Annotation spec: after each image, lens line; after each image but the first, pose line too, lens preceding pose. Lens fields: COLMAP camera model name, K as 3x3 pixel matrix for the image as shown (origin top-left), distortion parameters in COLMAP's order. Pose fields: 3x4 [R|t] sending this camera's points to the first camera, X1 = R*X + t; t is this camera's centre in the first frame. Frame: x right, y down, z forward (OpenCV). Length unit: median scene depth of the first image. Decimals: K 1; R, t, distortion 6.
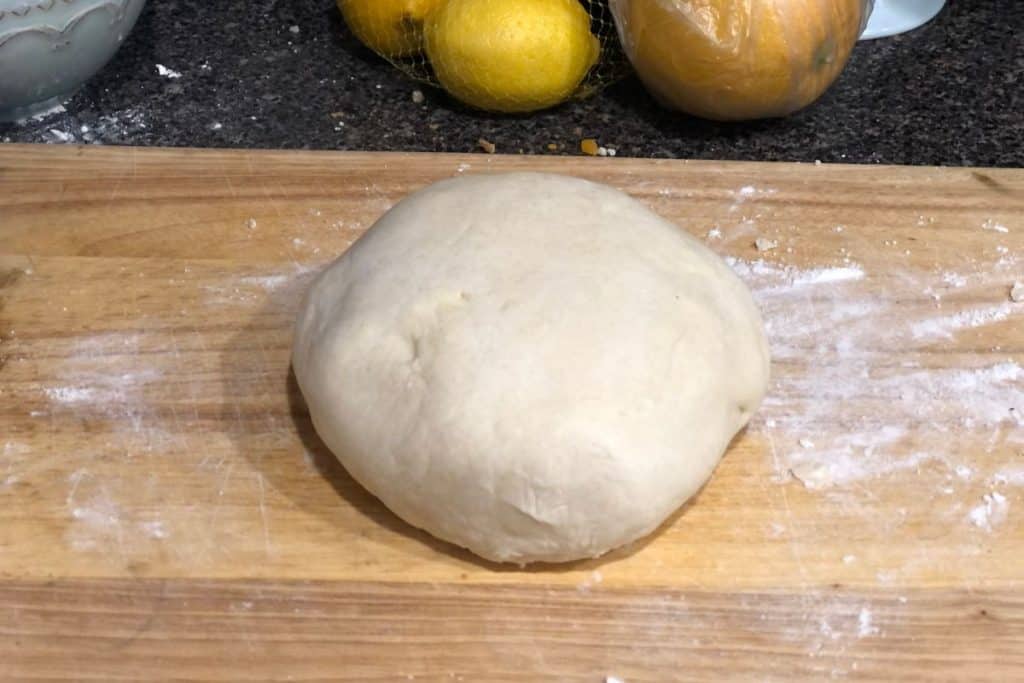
lens RADIAL K [[1764.6, 0, 523.9], [0, 1764.6, 344.7], [0, 0, 1]] dist [-0.132268, 0.999383]
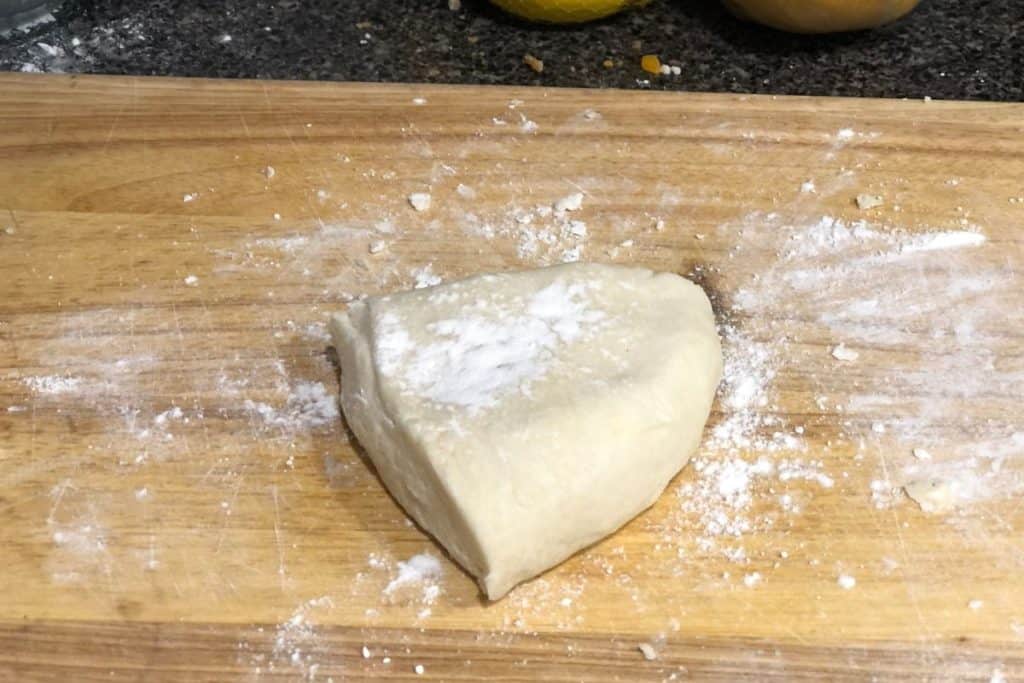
lens RADIAL K [[1764.6, 0, 523.9], [0, 1764.6, 344.7], [0, 0, 1]] dist [-0.132268, 0.999383]
pose [[0.999700, 0.008289, -0.023035, -0.010384], [-0.006496, 0.997021, 0.076861, -0.055667], [0.023604, -0.076688, 0.996776, 0.149675]]
